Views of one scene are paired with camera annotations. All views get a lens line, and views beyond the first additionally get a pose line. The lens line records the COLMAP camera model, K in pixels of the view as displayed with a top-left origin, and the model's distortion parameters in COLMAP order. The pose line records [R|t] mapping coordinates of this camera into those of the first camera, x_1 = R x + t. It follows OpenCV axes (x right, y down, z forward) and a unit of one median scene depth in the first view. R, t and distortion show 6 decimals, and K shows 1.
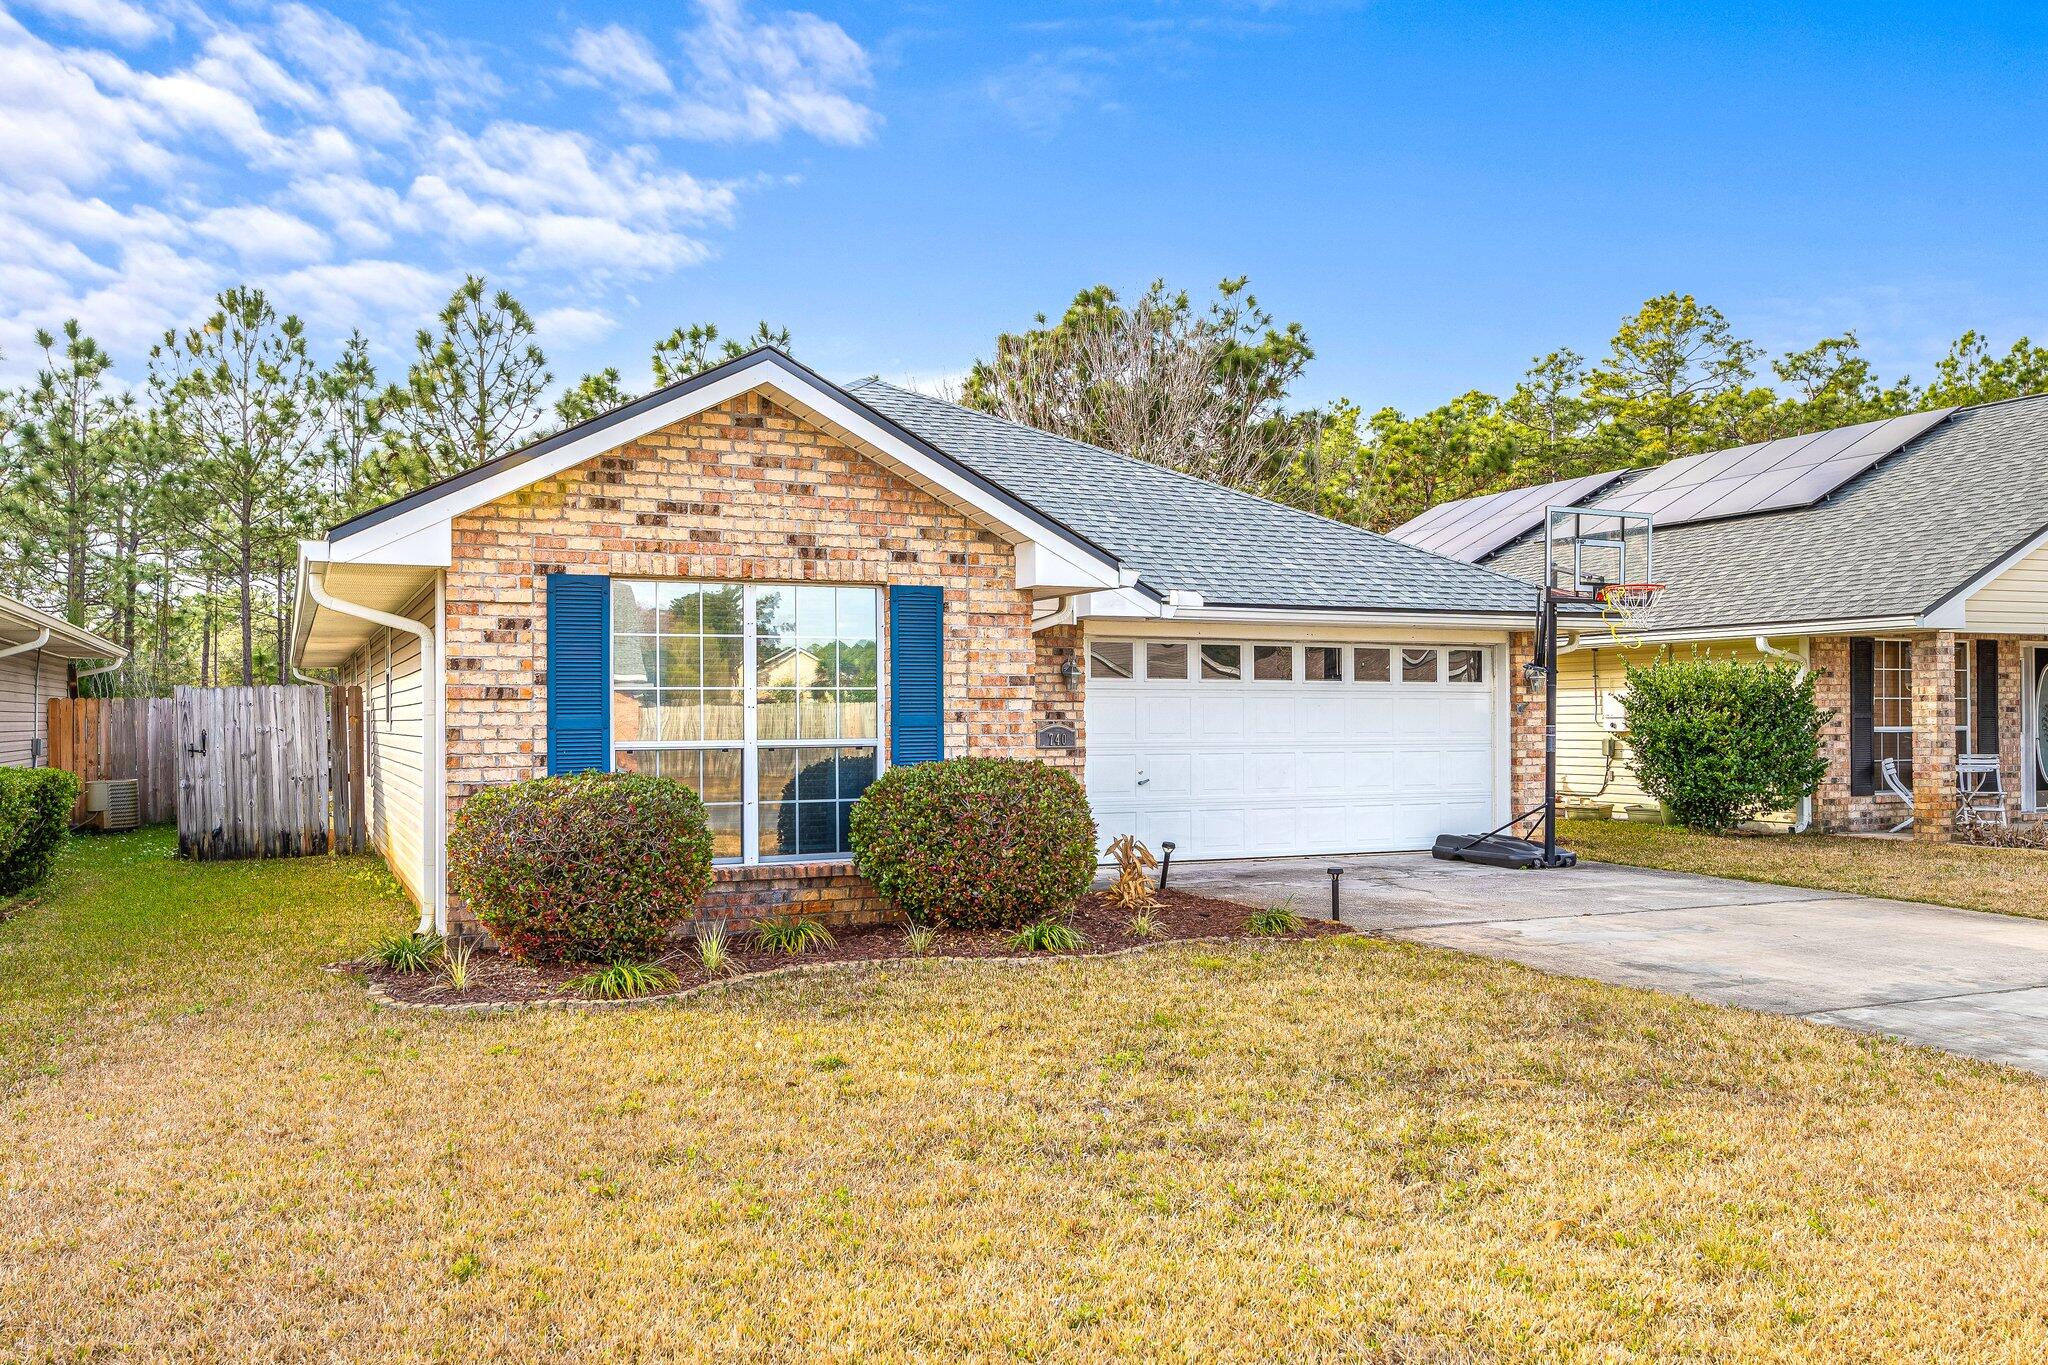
lens RADIAL K [[1332.9, 0, 1023.9], [0, 1332.9, 677.2], [0, 0, 1]] dist [0.009548, 0.000001]
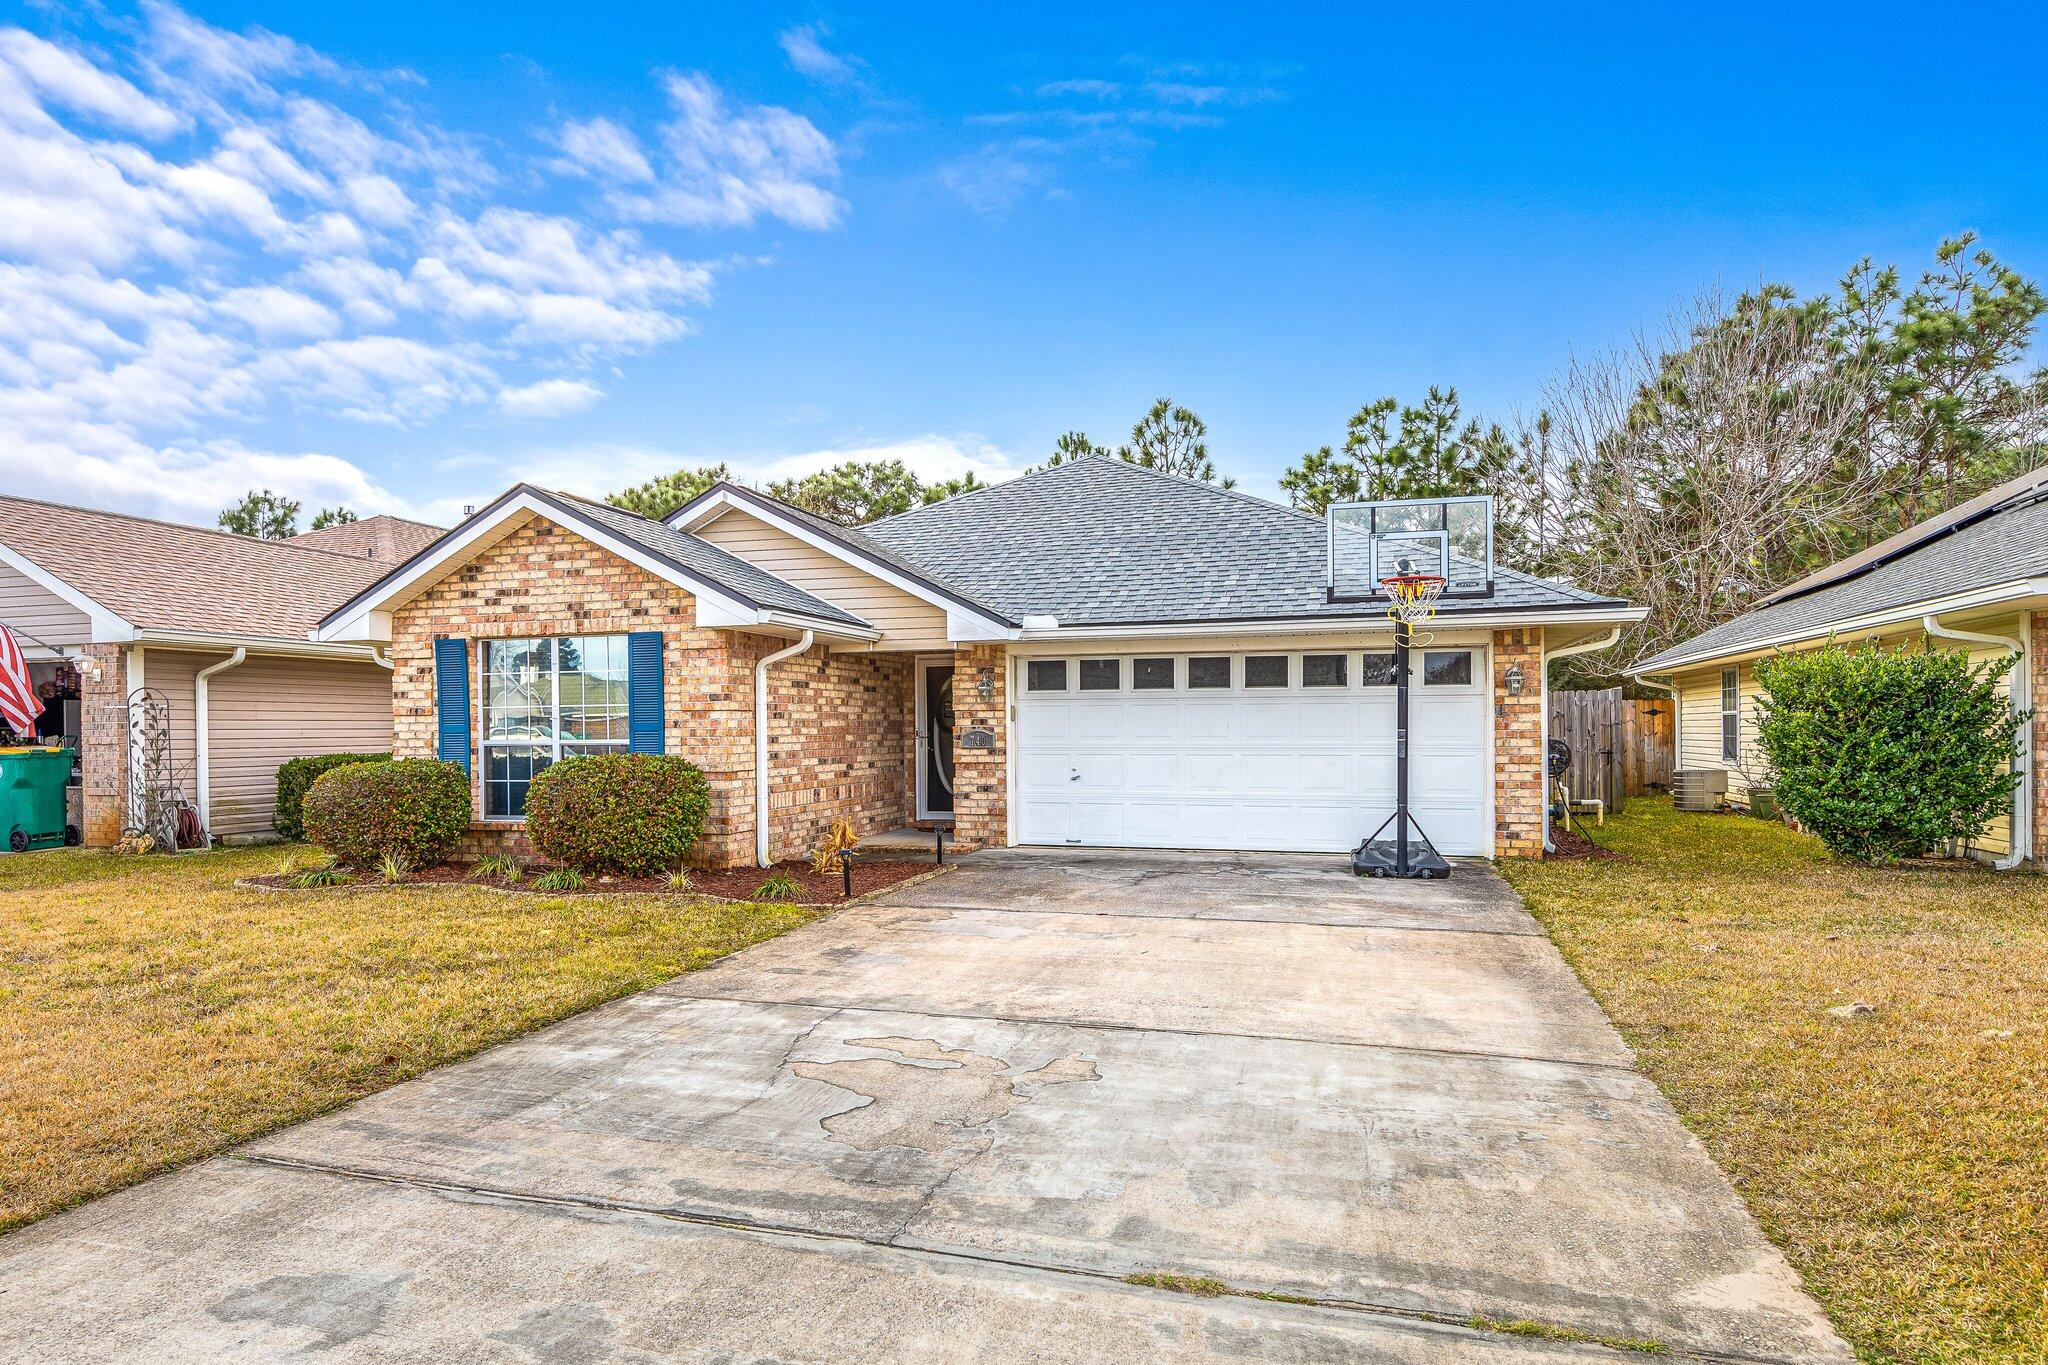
lens RADIAL K [[1053.3, 0, 1024.2], [0, 1053.3, 704.7], [0, 0, 1]] dist [0.007430, 0.000282]
pose [[0.802044, -0.013883, -0.597104, 0.924983], [0.022094, 0.999735, 0.006433, 0.010514], [0.596857, -0.018351, 0.802138, 0.342526]]
